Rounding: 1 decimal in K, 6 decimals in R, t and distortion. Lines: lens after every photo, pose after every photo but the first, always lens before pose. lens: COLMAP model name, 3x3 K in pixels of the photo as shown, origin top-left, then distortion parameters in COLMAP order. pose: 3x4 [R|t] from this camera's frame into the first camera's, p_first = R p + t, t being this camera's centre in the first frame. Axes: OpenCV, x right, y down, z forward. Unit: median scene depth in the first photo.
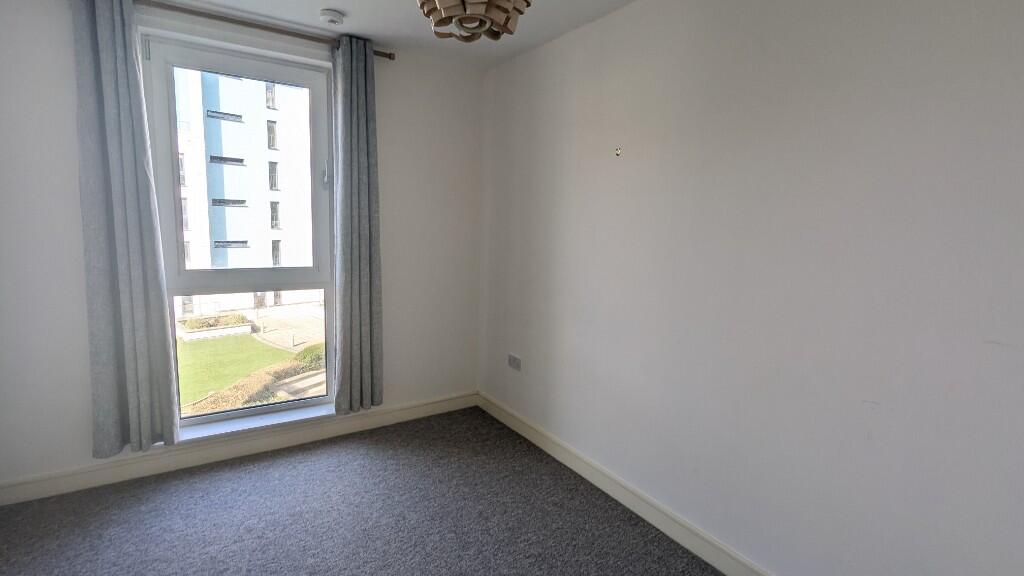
lens RADIAL K [[484.0, 0, 514.5], [0, 484.0, 283.6], [0, 0, 1]] dist [0.002809, 0.000162]
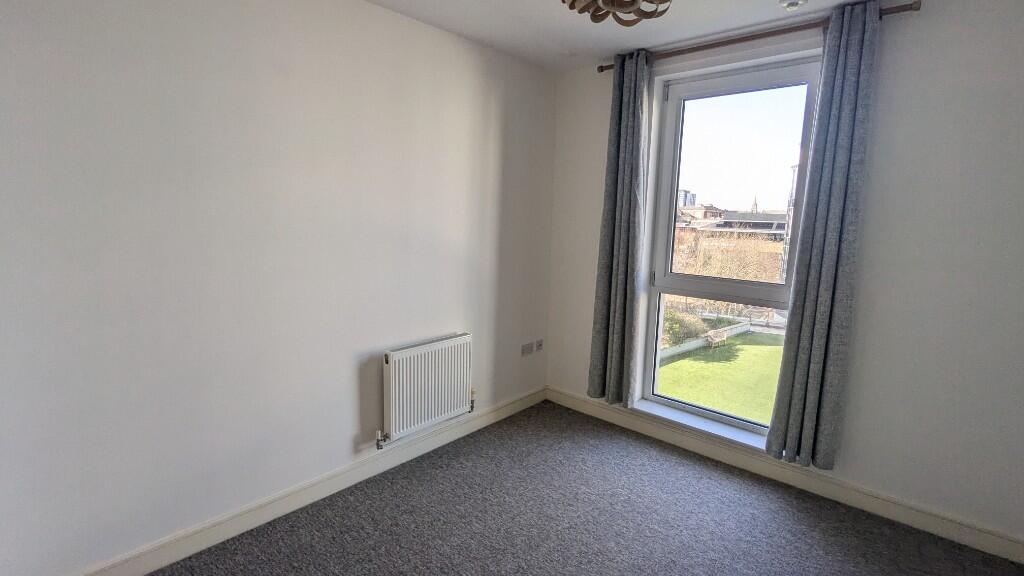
lens RADIAL K [[484.0, 0, 506.4], [0, 484.0, 287.4], [0, 0, 1]] dist [0.002809, 0.000162]
pose [[0.256925, 0.127866, -0.957935, 0.340532], [-0.141829, 0.985465, 0.093501, -0.045379], [0.955968, 0.111840, 0.271326, 0.290141]]
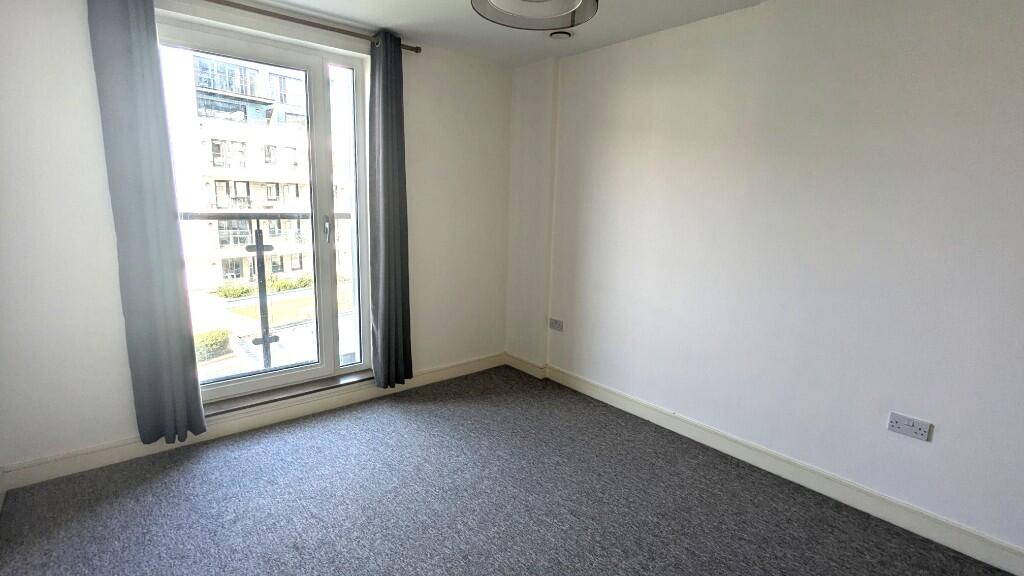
lens RADIAL K [[484.0, 0, 502.3], [0, 484.0, 291.5], [0, 0, 1]] dist [0.002809, 0.000162]
pose [[0.992248, -0.021418, 0.122413, -0.227563], [0.014003, 0.998032, 0.061123, 0.006319], [-0.123481, -0.058935, 0.990595, -0.136231]]
